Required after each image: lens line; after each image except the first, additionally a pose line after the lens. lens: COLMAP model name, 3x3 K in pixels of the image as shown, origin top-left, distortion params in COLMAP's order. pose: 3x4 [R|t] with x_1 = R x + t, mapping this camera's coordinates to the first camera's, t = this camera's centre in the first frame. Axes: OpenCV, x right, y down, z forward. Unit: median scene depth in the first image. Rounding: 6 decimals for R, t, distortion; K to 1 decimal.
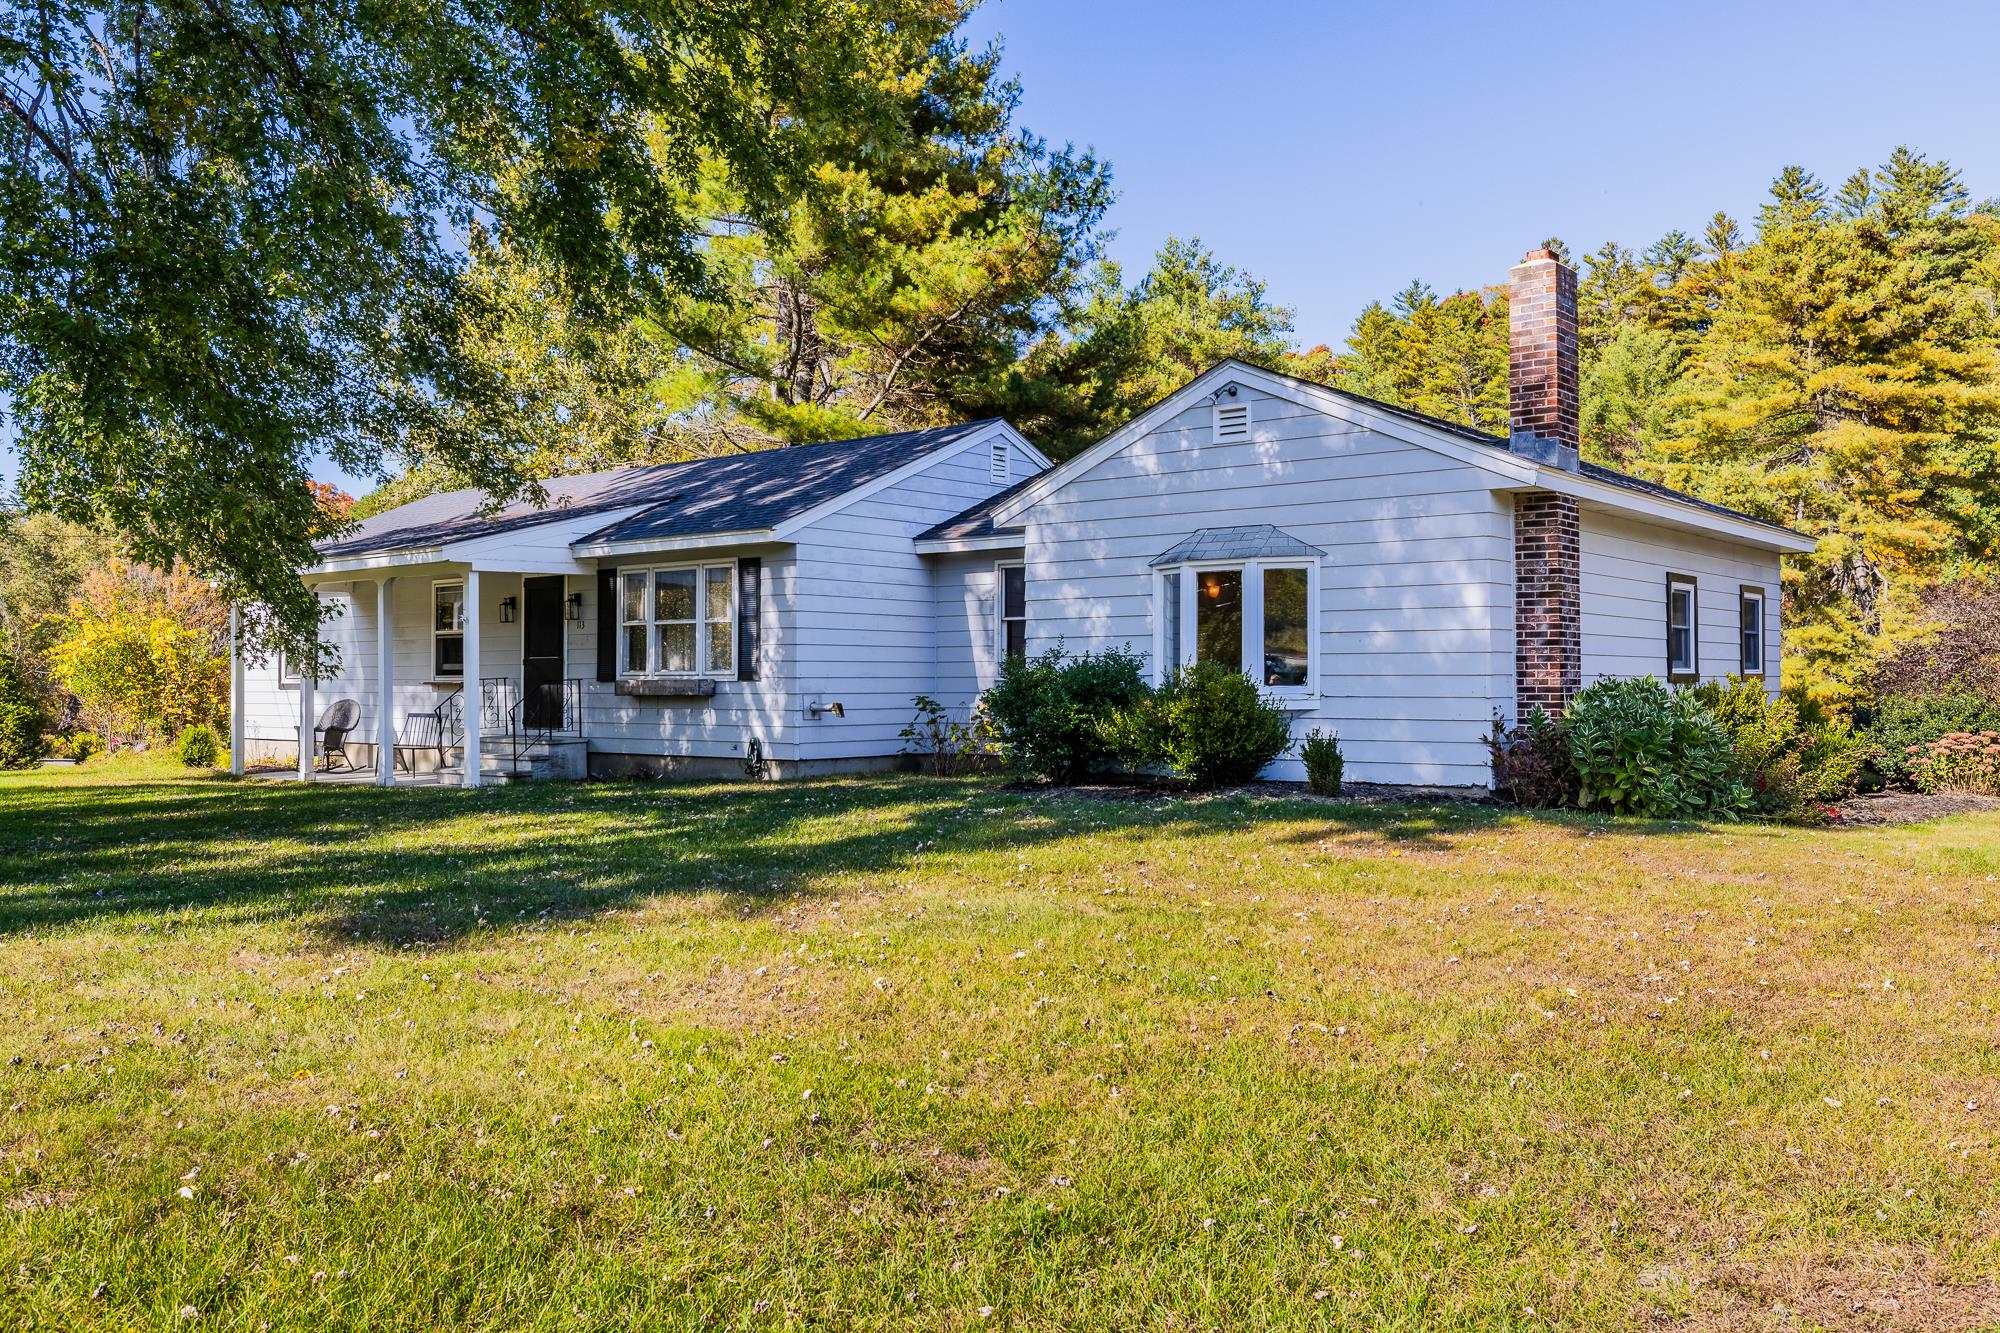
lens RADIAL K [[1620.1, 0, 1012.4], [0, 1620.1, 682.0], [0, 0, 1]] dist [-0.003985, -0.002320]
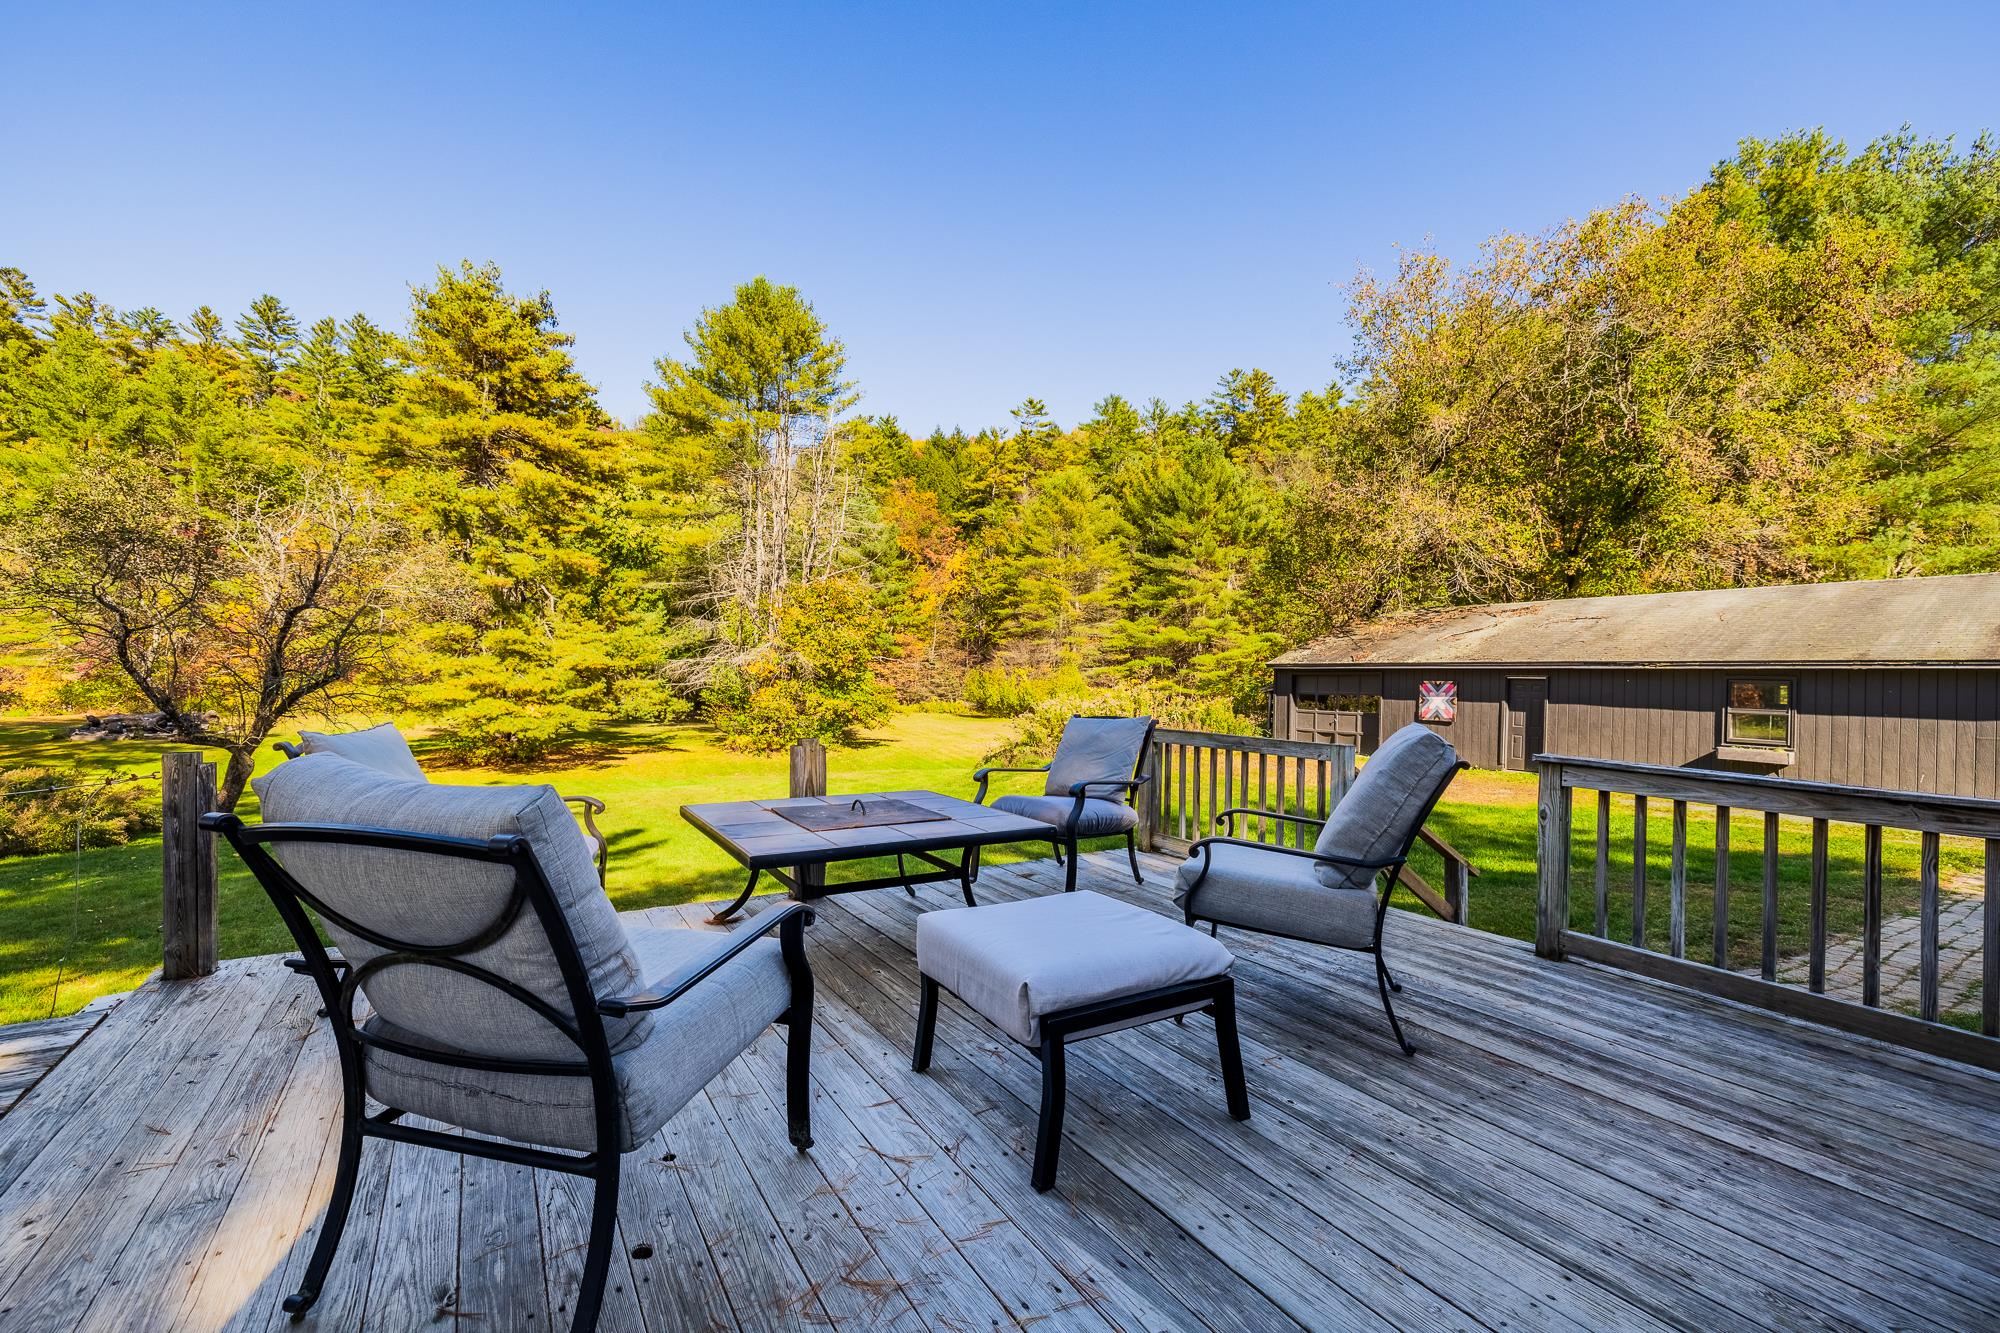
lens RADIAL K [[843.0, 0, 1003.2], [0, 843.0, 669.7], [0, 0, 1]] dist [-0.004354, 0.001751]
pose [[0.336282, 0.013064, 0.941671, 0.188292], [-0.018235, 0.999807, -0.007359, -0.030619], [-0.941585, -0.014697, 0.336455, 1.758096]]
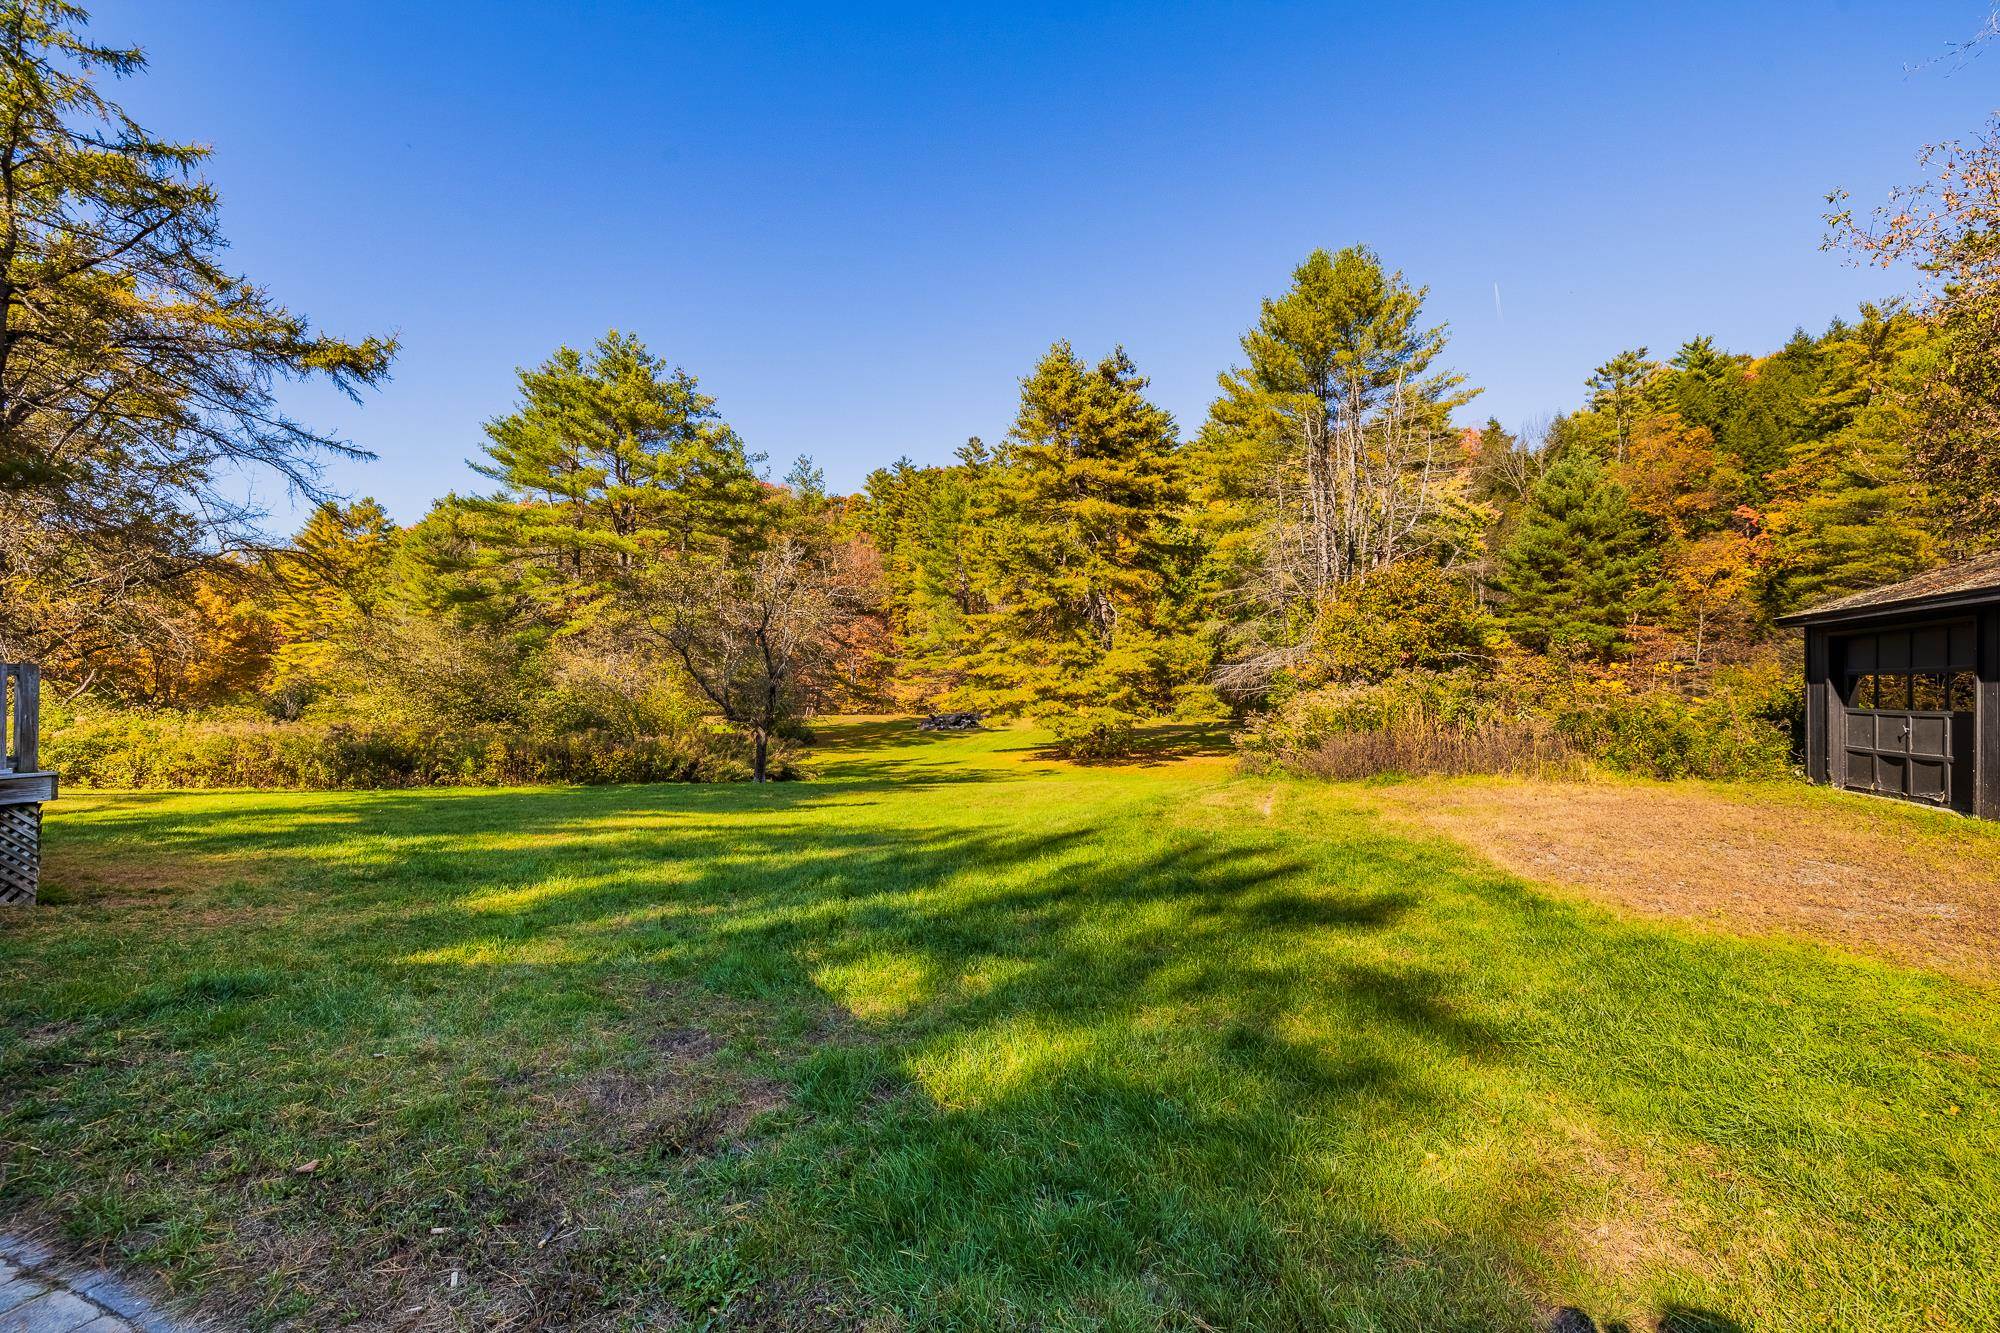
lens RADIAL K [[843.0, 0, 986.8], [0, 843.0, 660.2], [0, 0, 1]] dist [-0.004354, 0.001751]
pose [[0.954086, 0.012868, 0.299255, 0.830372], [-0.004618, 0.999590, -0.028259, 0.002516], [-0.299496, 0.025579, 0.953755, 1.305785]]
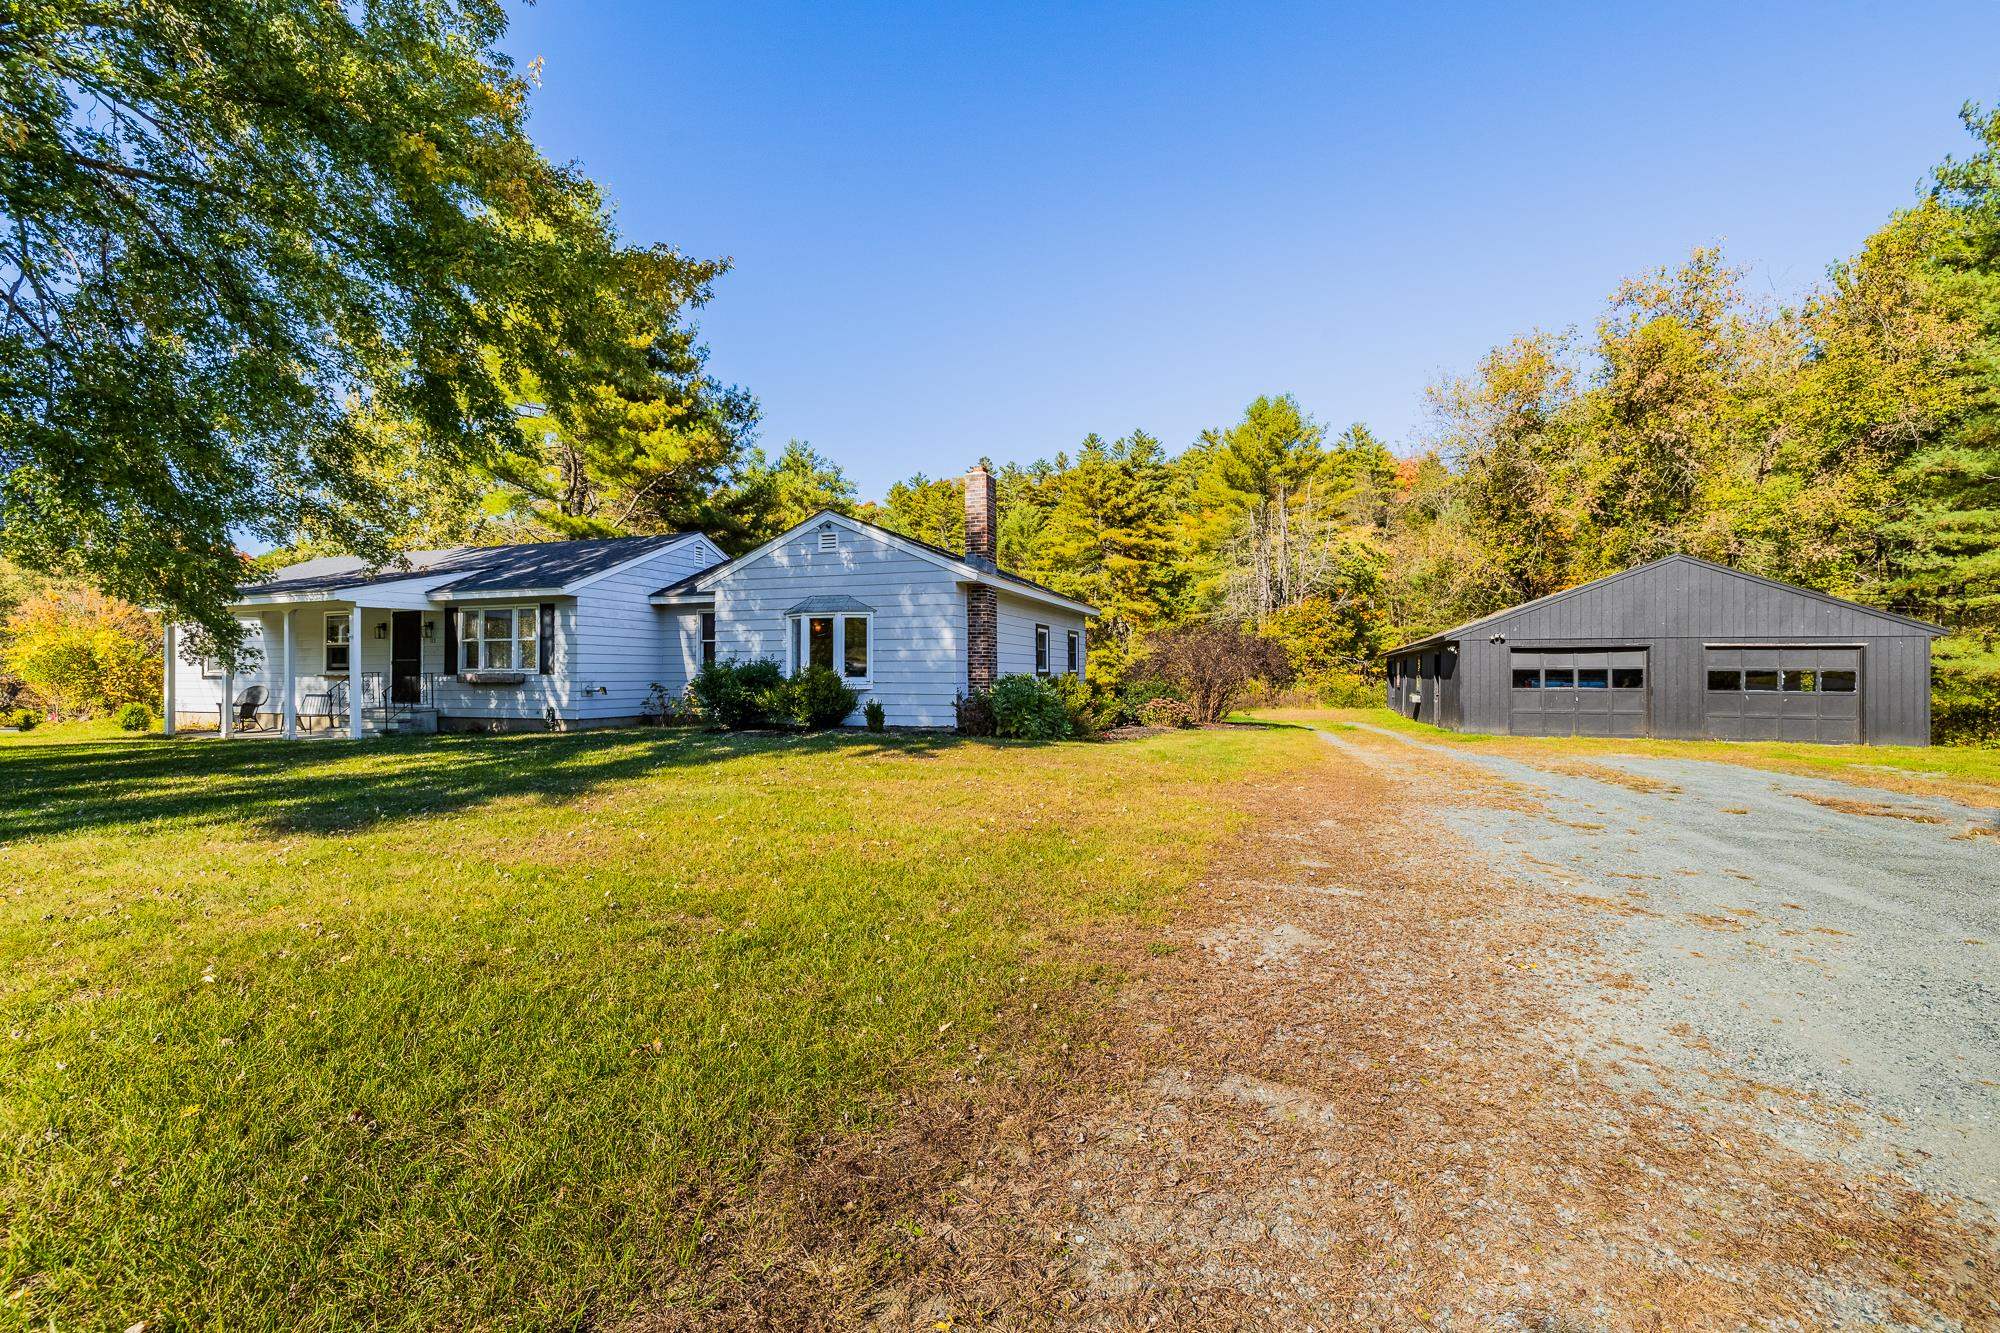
lens RADIAL K [[843.0, 0, 1003.9], [0, 843.0, 680.5], [0, 0, 1]] dist [-0.004354, 0.001751]
pose [[0.941232, -0.000672, 0.337761, -0.004627], [-0.001172, 0.999986, 0.005255, 0.000375], [-0.337759, -0.005342, 0.941217, -0.015370]]
